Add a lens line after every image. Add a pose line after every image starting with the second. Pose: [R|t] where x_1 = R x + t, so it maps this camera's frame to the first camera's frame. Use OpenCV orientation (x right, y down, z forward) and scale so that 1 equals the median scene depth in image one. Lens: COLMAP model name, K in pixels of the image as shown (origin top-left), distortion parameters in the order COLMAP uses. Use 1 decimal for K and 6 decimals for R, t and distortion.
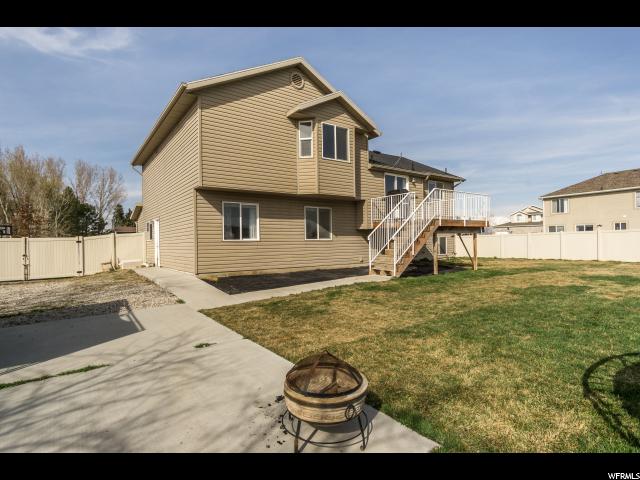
lens RADIAL K [[333.9, 0, 320.0], [0, 333.9, 240.0], [0, 0, 1]] dist [0.002517, 0.000441]
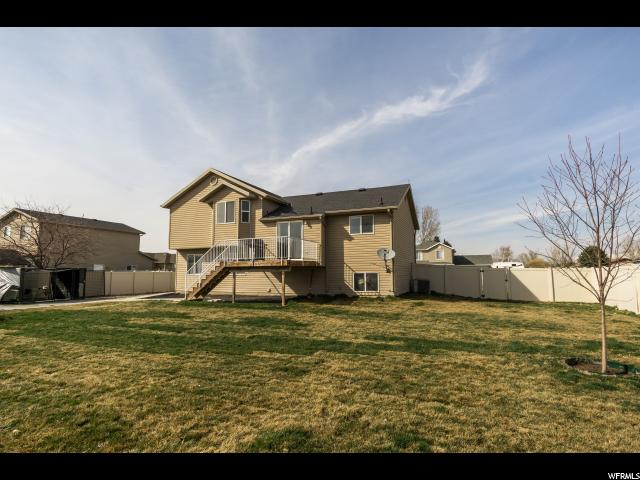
lens RADIAL K [[341.4, 0, 320.0], [0, 341.4, 240.0], [0, 0, 1]] dist [0.013644, -0.000206]
pose [[0.520714, -0.064938, -0.851258, 1.655640], [0.003427, 0.997254, -0.073979, -0.044973], [0.853724, 0.035605, 0.519507, 0.565263]]
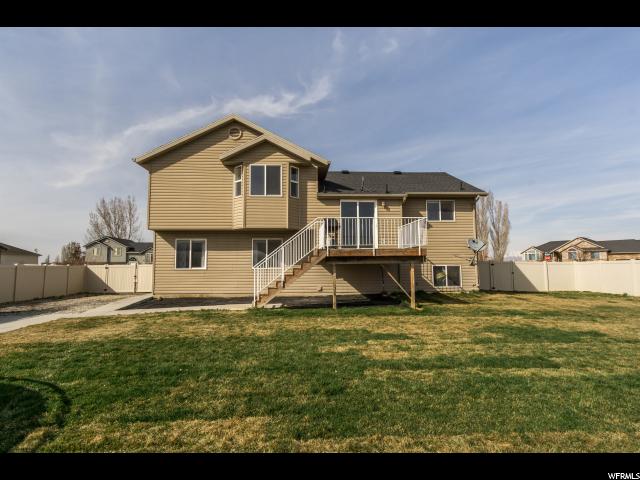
lens RADIAL K [[341.4, 0, 320.0], [0, 341.4, 240.0], [0, 0, 1]] dist [0.013644, -0.000206]
pose [[0.847172, -0.031246, -0.530400, 0.802998], [-0.002980, 0.997974, -0.063551, -0.025611], [0.531311, 0.055419, 0.845362, 0.160840]]
